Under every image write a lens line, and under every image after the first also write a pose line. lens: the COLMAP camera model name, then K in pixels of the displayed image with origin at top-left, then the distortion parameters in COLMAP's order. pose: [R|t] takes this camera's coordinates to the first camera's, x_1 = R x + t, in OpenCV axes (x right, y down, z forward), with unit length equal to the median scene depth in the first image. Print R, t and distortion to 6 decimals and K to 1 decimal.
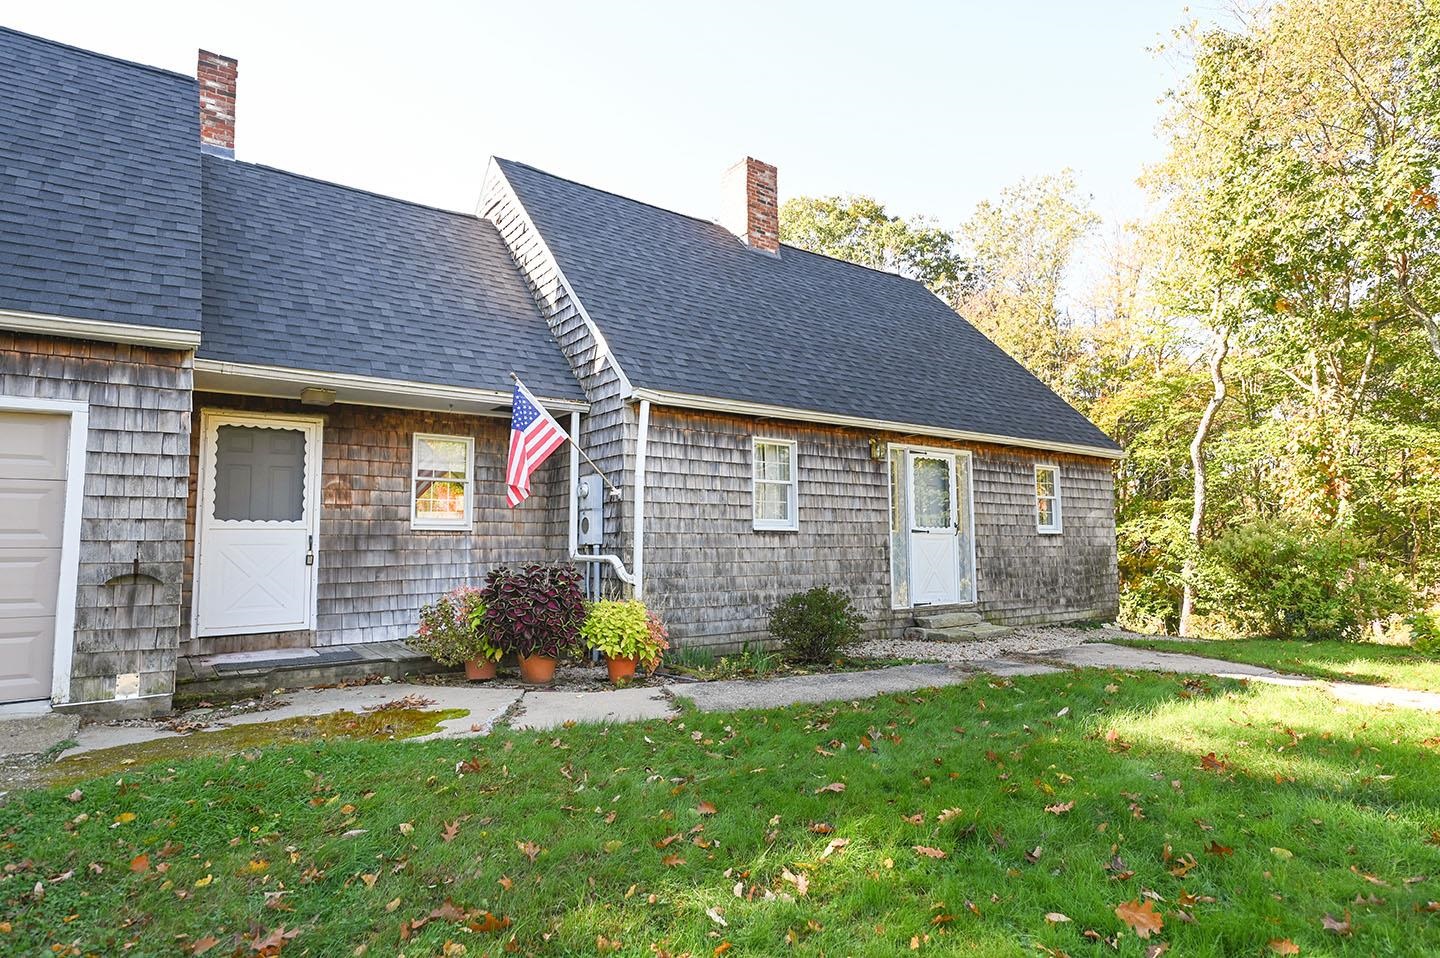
lens RADIAL K [[809.7, 0, 723.7], [0, 809.7, 480.4], [0, 0, 1]] dist [-0.006175, -0.001091]
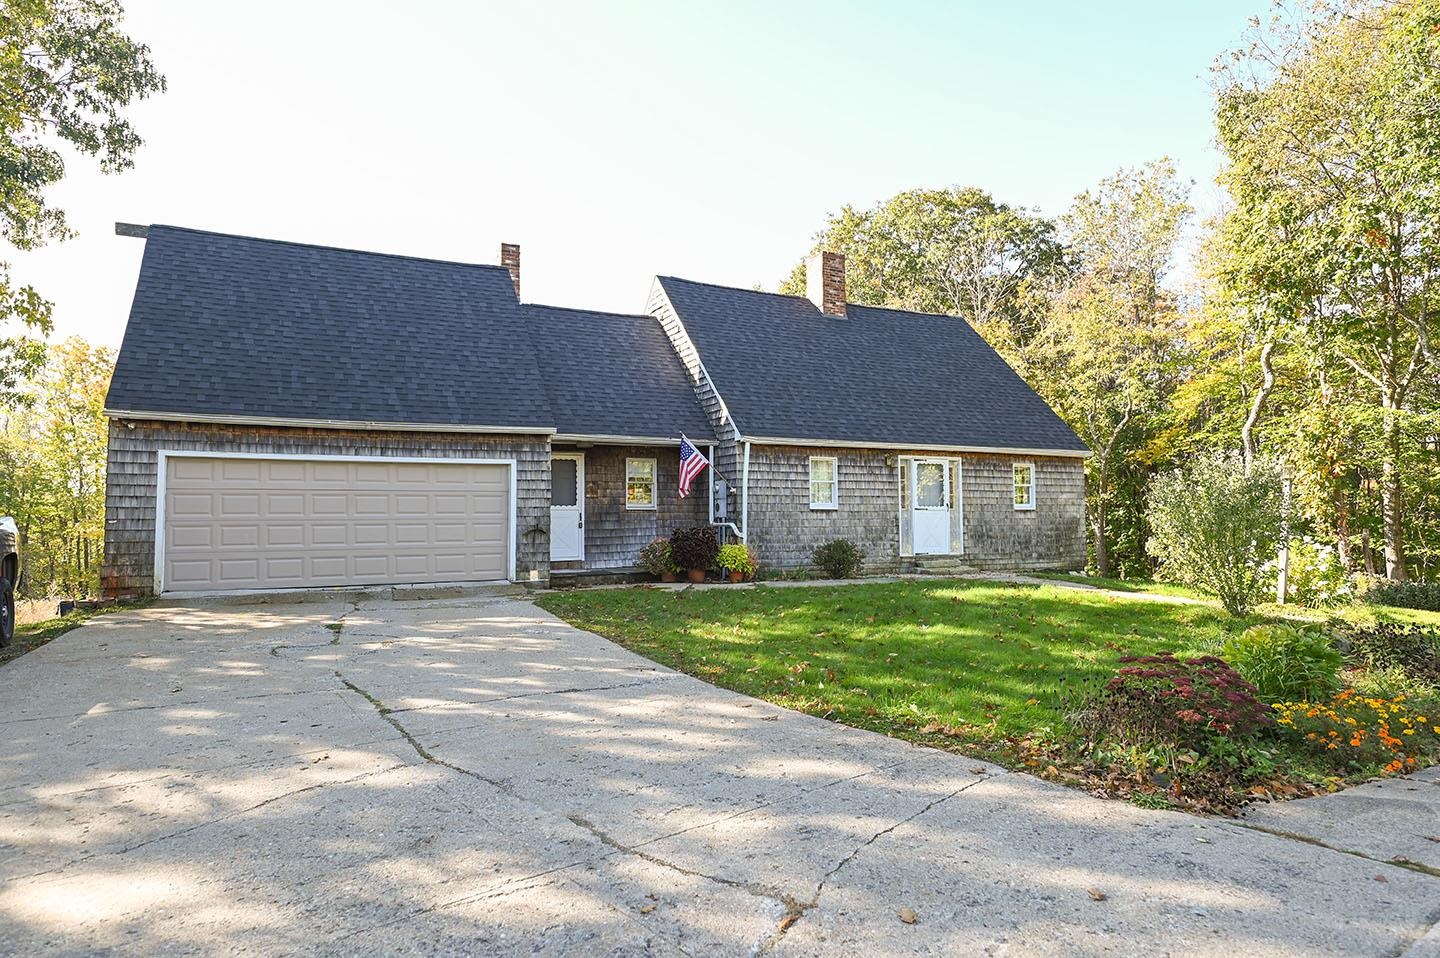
lens RADIAL K [[879.5, 0, 706.9], [0, 879.5, 473.2], [0, 0, 1]] dist [-0.000136, -0.000892]
pose [[0.984306, -0.009848, -0.176193, 0.139862], [0.014970, 0.999502, 0.027762, -0.068201], [0.175832, -0.029964, 0.983964, -0.855464]]
